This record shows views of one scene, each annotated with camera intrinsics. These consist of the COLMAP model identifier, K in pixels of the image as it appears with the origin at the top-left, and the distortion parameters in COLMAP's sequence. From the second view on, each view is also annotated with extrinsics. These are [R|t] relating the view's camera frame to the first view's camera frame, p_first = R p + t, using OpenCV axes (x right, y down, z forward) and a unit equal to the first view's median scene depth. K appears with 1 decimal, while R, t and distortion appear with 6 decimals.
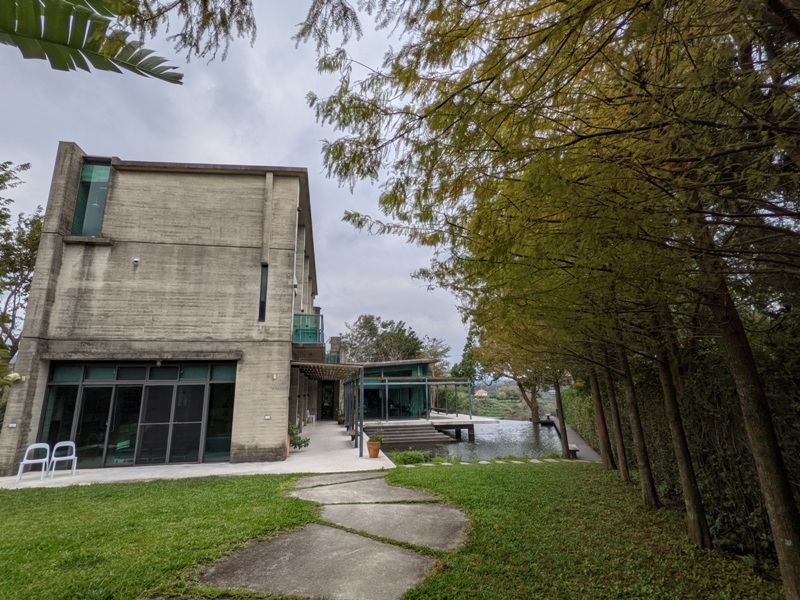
lens RADIAL K [[377.8, 0, 400.0], [0, 377.8, 300.0], [0, 0, 1]] dist [-0.001202, -0.000140]
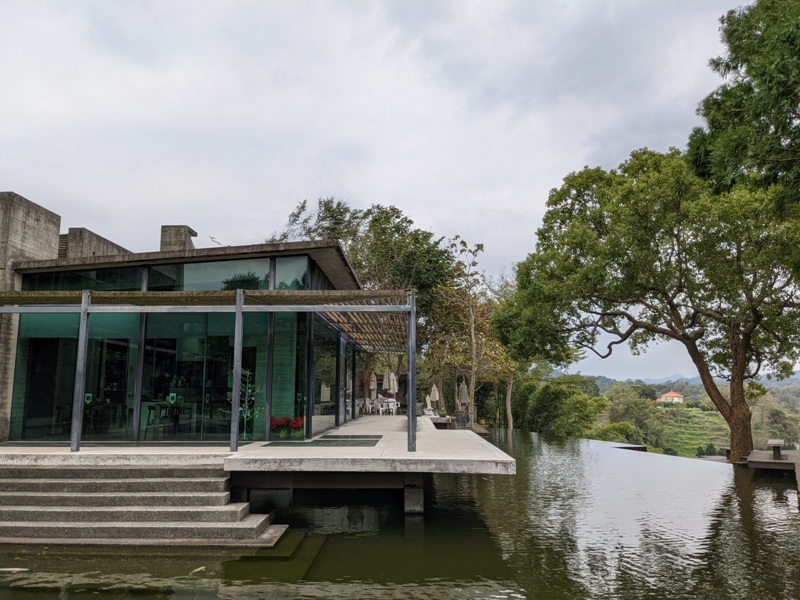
lens RADIAL K [[619.8, 0, 400.0], [0, 619.8, 300.0], [0, 0, 1]] dist [0.078962, -0.001023]
pose [[0.979697, -0.010018, -0.200234, 0.253464], [0.028600, 0.995520, 0.090123, 0.170184], [0.198434, -0.094019, 0.975594, 0.575467]]
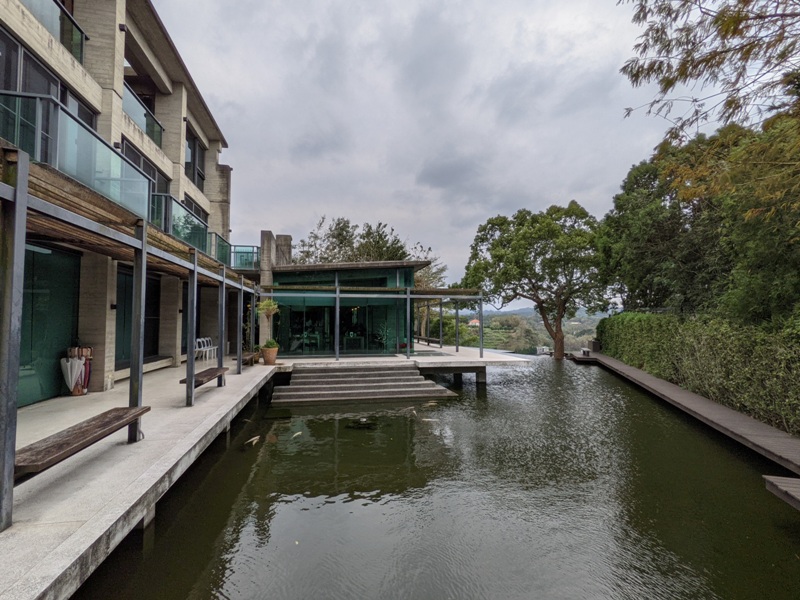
lens RADIAL K [[377.8, 0, 400.0], [0, 377.8, 300.0], [0, 0, 1]] dist [-0.001202, -0.000140]
pose [[0.999826, 0.015503, 0.010373, 0.049811], [-0.017139, 0.982988, 0.182866, 0.115183], [-0.007362, -0.183012, 0.983083, 0.413548]]
